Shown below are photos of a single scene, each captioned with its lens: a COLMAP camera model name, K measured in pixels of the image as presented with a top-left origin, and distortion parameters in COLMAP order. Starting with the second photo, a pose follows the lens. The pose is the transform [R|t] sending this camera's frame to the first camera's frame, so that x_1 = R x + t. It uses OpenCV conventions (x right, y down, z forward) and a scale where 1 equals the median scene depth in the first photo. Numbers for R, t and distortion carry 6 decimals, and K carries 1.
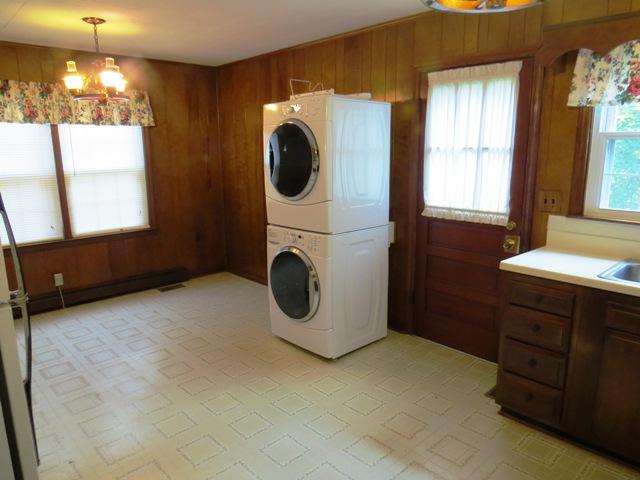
lens RADIAL K [[453.7, 0, 322.1], [0, 453.7, 239.4], [0, 0, 1]] dist [-0.027833, 0.013374]
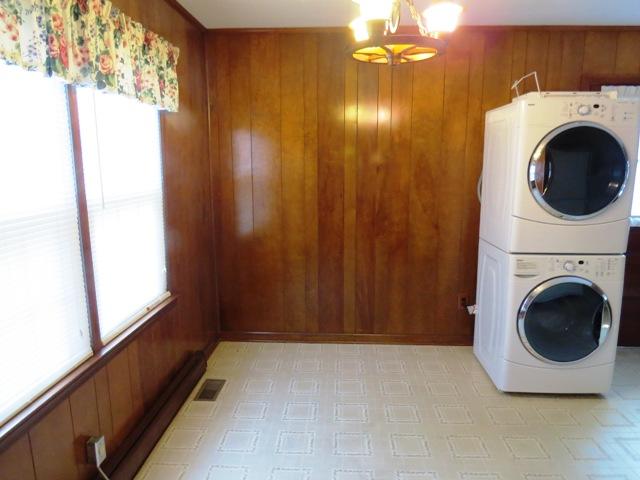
lens RADIAL K [[453.7, 0, 333.3], [0, 453.7, 241.9], [0, 0, 1]] dist [-0.027833, 0.013374]
pose [[0.714828, -0.113507, 0.690027, -0.760757], [0.127923, 0.991314, 0.030547, -0.102424], [-0.687501, 0.066434, 0.723138, 0.570855]]
